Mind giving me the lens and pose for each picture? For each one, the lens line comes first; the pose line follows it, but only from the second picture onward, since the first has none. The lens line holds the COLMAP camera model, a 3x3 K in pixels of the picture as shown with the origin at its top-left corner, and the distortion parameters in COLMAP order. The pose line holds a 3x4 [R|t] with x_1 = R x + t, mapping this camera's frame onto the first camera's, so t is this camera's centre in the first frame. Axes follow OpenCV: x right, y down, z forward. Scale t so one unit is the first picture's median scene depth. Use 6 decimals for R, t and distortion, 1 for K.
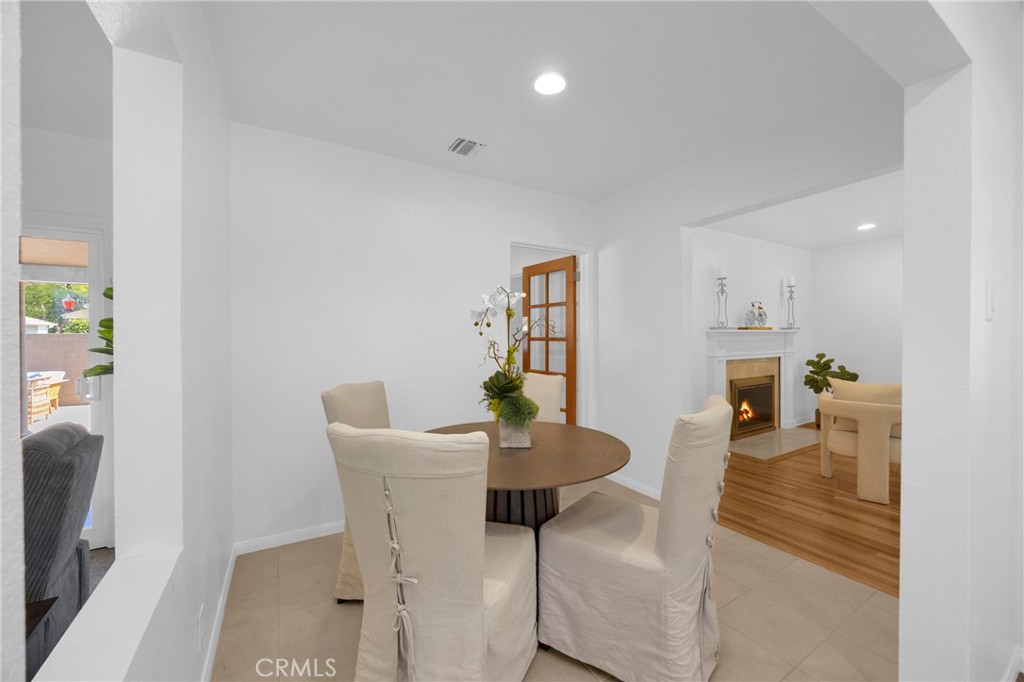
lens RADIAL K [[385.4, 0, 509.9], [0, 385.4, 338.3], [0, 0, 1]] dist [-0.003120, -0.000181]
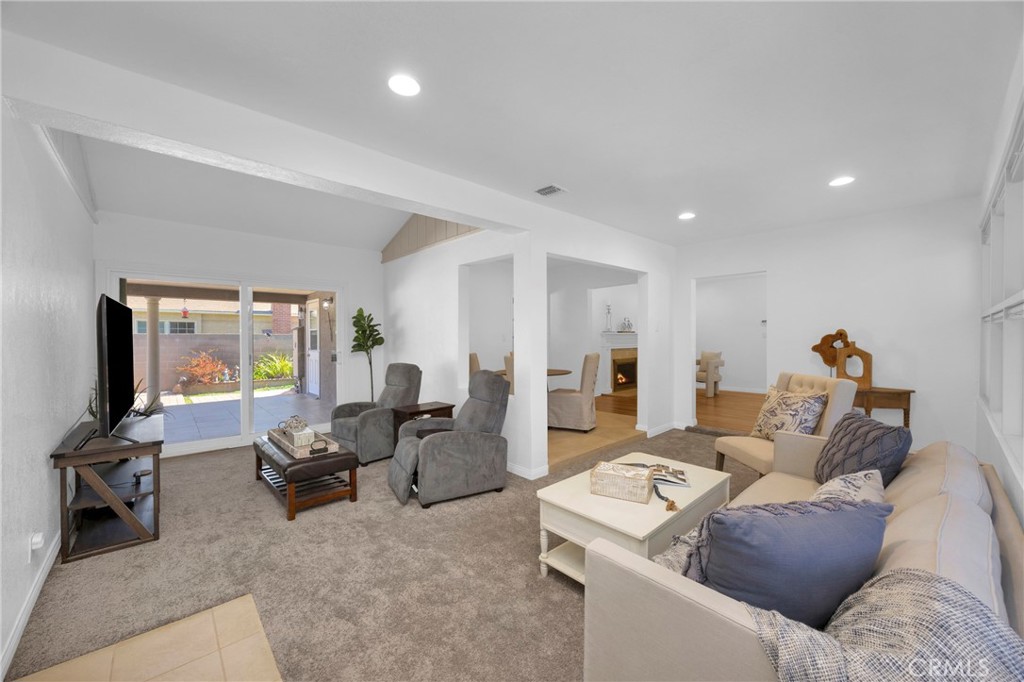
lens RADIAL K [[385.4, 0, 509.9], [0, 385.4, 338.3], [0, 0, 1]] dist [-0.003120, -0.000181]
pose [[0.977917, 0.006503, 0.208890, -0.287621], [-0.007325, 0.999968, 0.003158, 0.001216], [-0.208863, -0.004618, 0.977934, -0.681072]]
